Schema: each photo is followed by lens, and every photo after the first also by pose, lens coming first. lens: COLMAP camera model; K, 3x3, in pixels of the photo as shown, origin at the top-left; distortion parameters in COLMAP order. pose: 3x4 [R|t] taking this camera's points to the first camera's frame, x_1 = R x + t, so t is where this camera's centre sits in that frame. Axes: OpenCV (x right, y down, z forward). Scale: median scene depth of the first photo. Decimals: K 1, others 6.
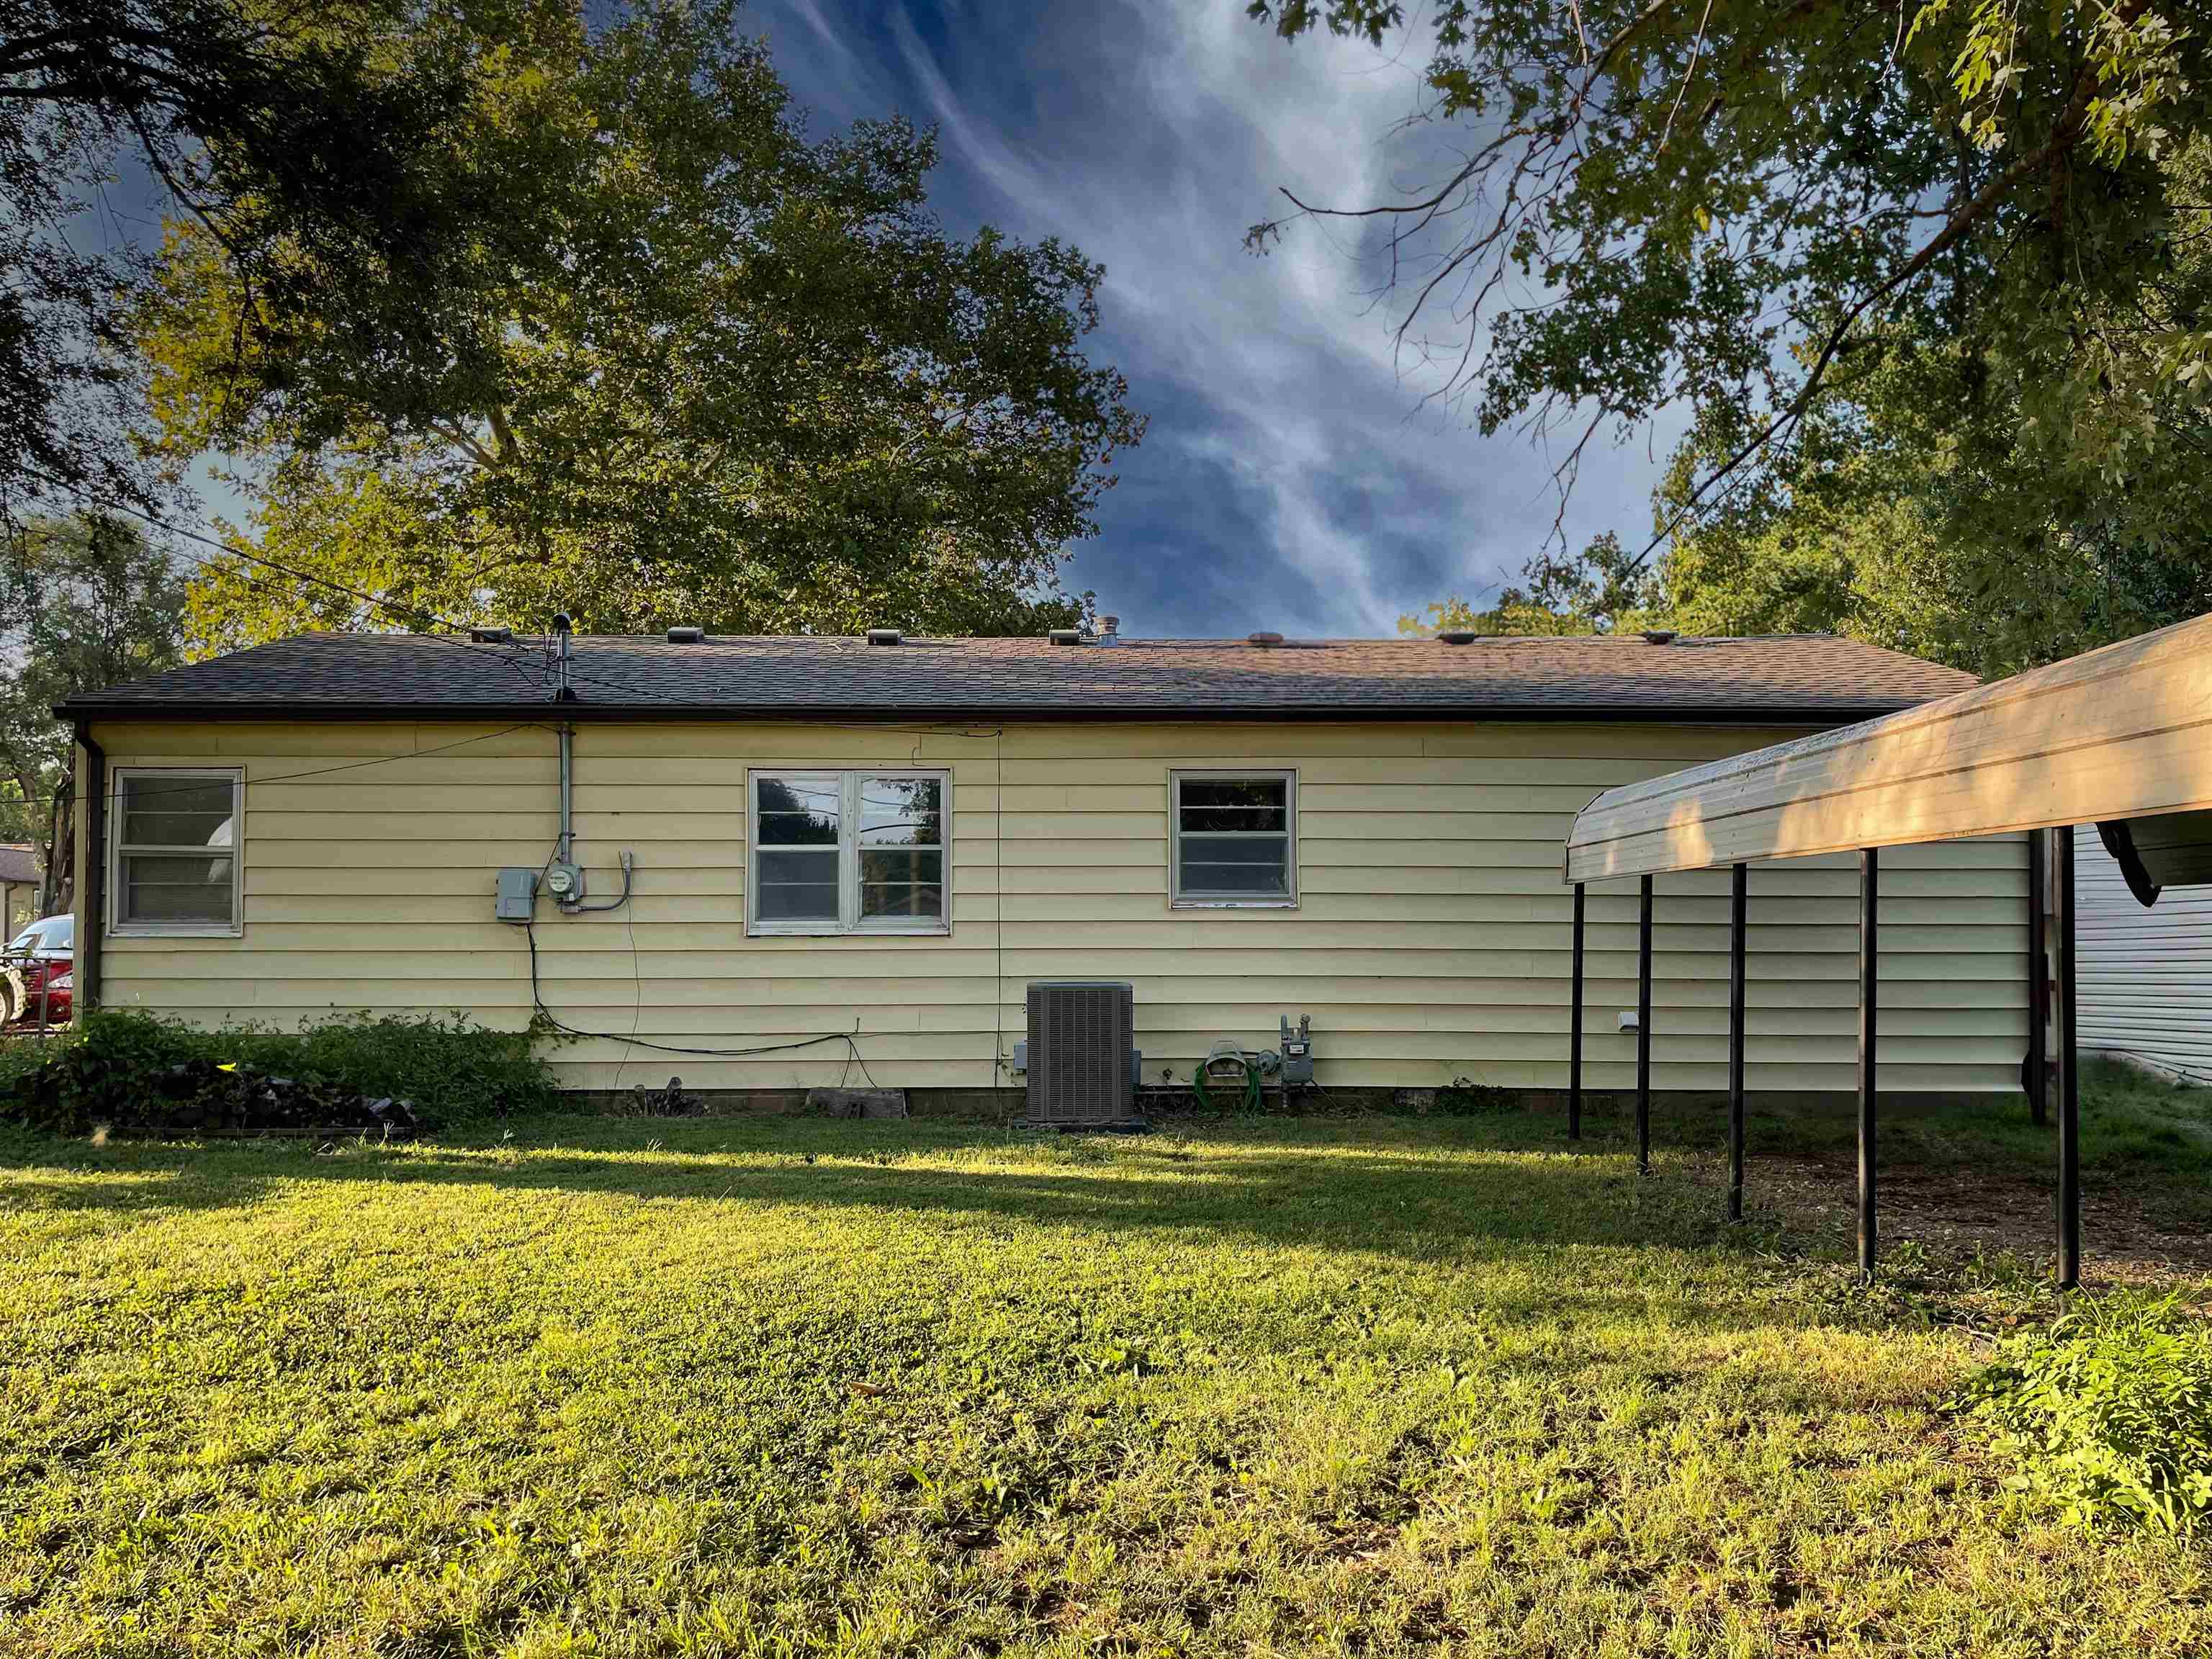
lens RADIAL K [[1985.0, 0, 1116.6], [0, 1985.0, 832.3], [0, 0, 1]] dist [0.068108, -0.093109]
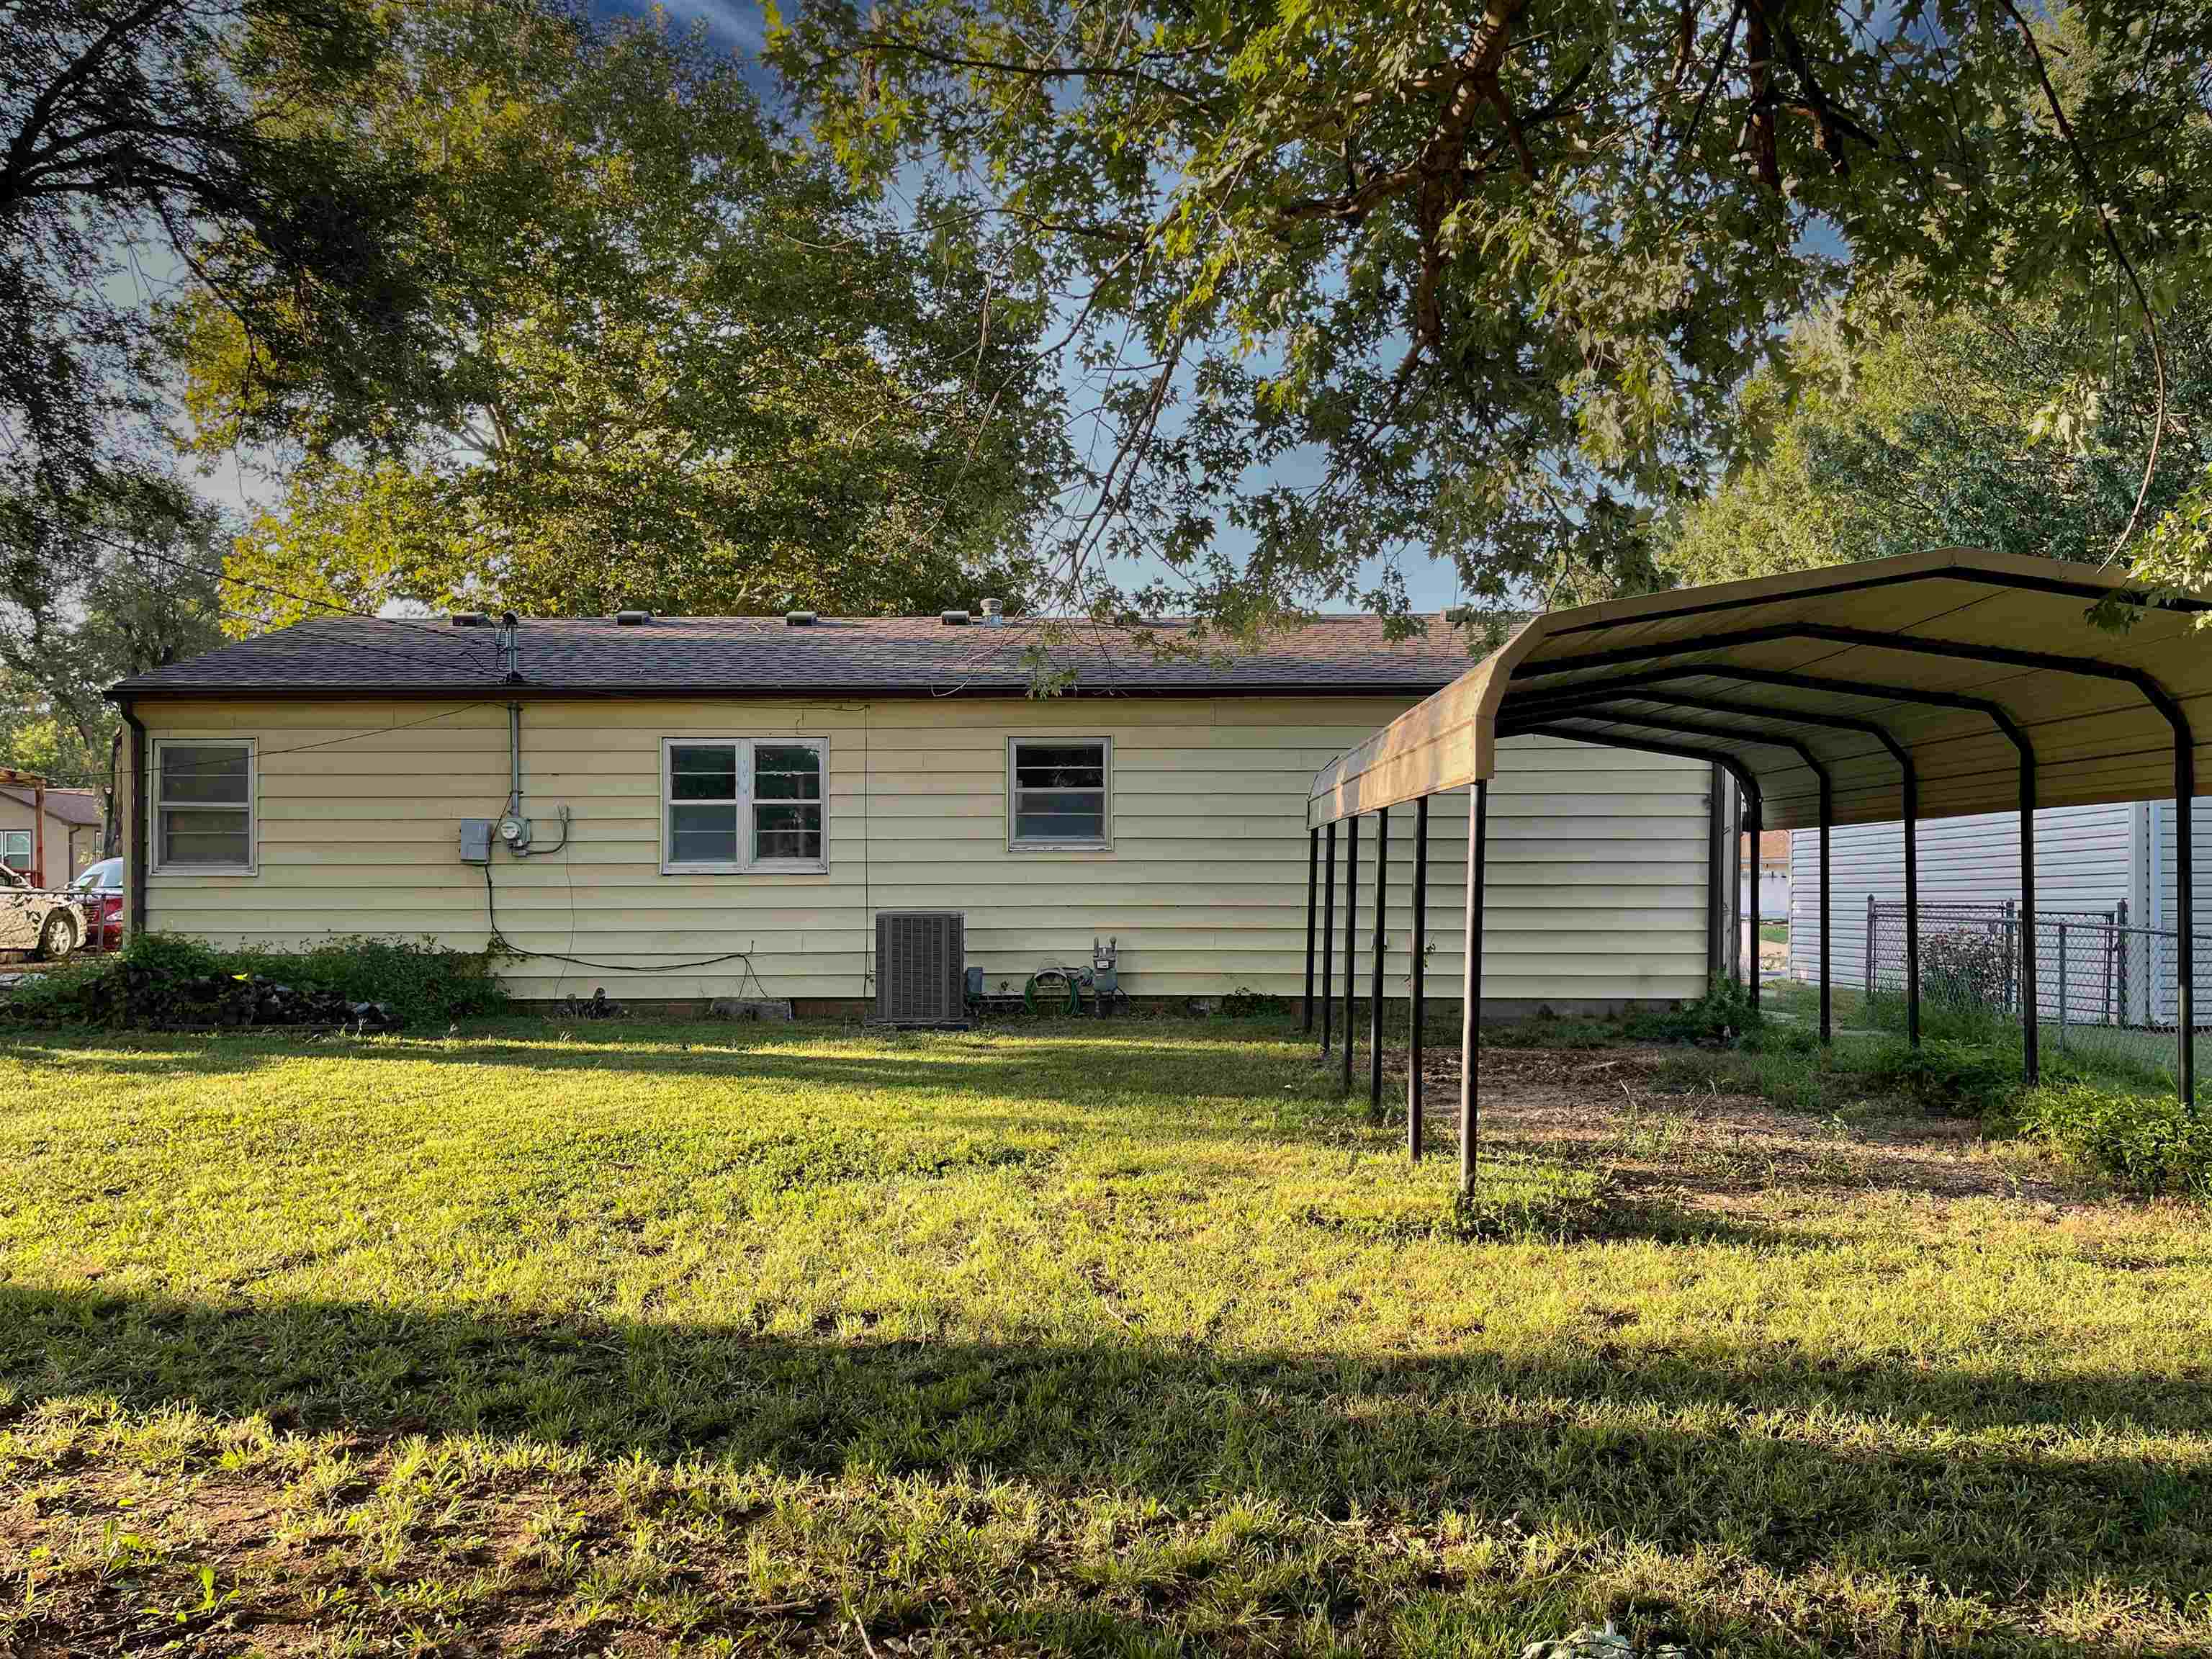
lens RADIAL K [[1985.0, 0, 1095.7], [0, 1985.0, 831.5], [0, 0, 1]] dist [0.068108, -0.093109]
pose [[0.999456, -0.003687, -0.032771, 0.120688], [0.004697, 0.999515, 0.030796, -0.010765], [0.032642, -0.030934, 0.998988, -0.215066]]
